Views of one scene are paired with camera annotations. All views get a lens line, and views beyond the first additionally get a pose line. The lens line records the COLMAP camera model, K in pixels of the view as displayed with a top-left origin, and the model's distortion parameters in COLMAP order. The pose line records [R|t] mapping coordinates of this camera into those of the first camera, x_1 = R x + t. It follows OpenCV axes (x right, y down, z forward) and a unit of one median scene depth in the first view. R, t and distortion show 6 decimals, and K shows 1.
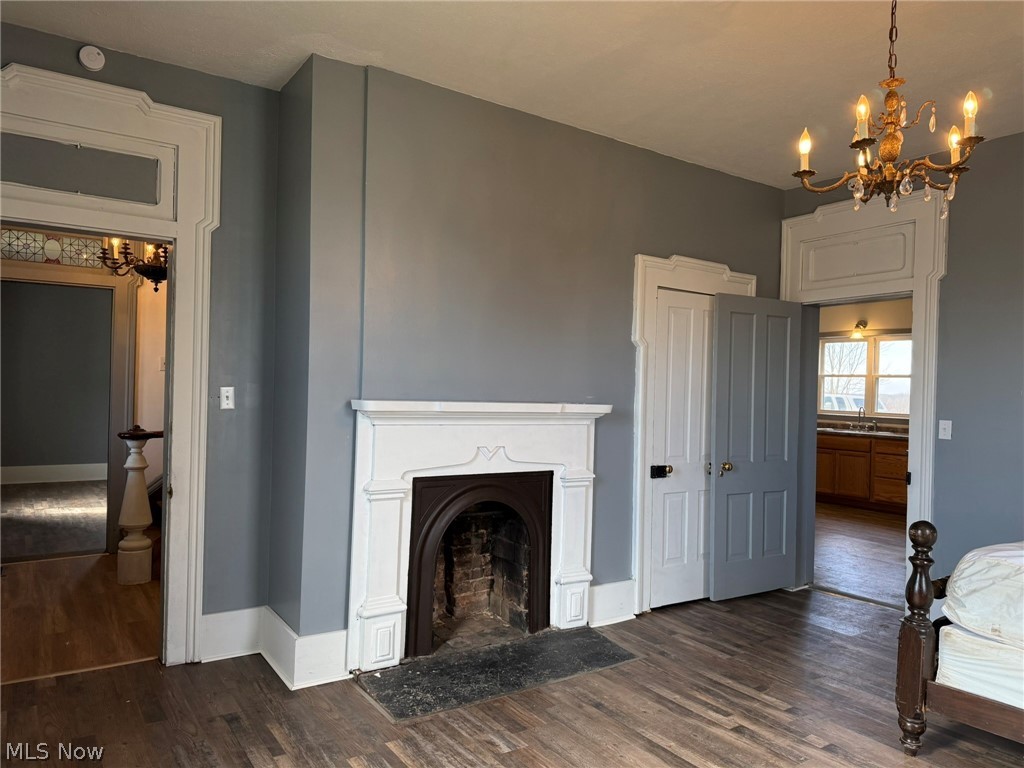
lens RADIAL K [[721.0, 0, 505.3], [0, 721.0, 388.9], [0, 0, 1]] dist [0.075851, -0.081944]
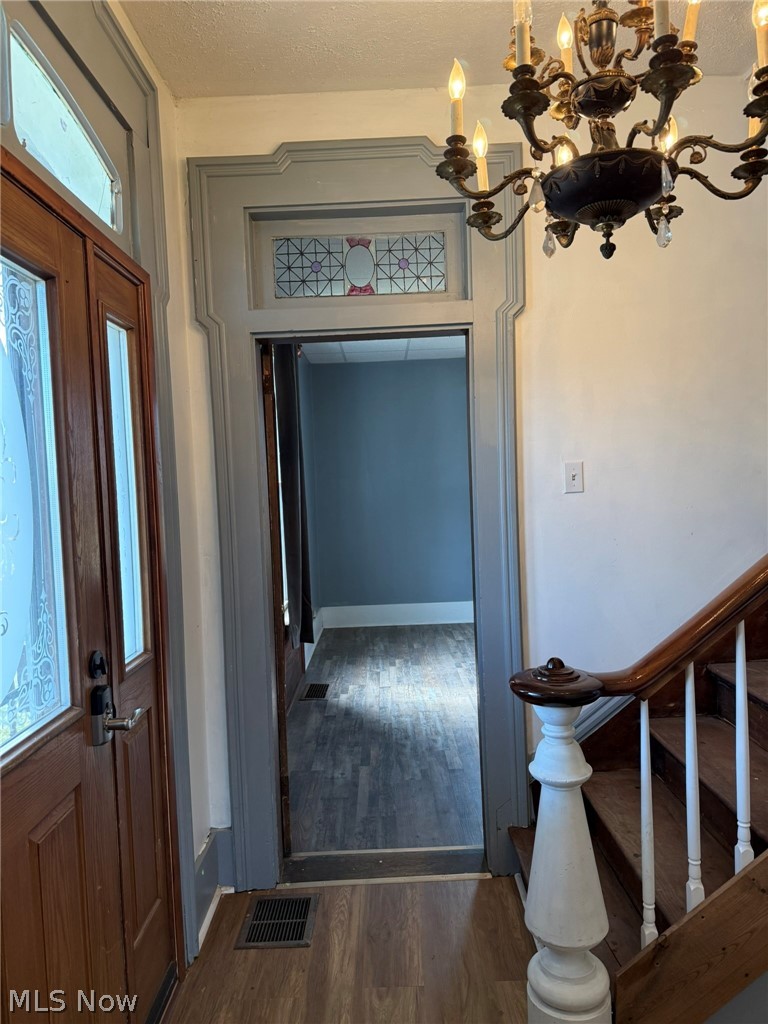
lens RADIAL K [[721.0, 0, 384.0], [0, 721.0, 512.0], [0, 0, 1]] dist [0.075851, -0.081944]
pose [[0.831128, -0.033406, -0.555078, -0.322976], [0.056599, 0.998092, 0.024679, -0.032300], [0.553194, -0.051928, 0.831432, 0.569866]]
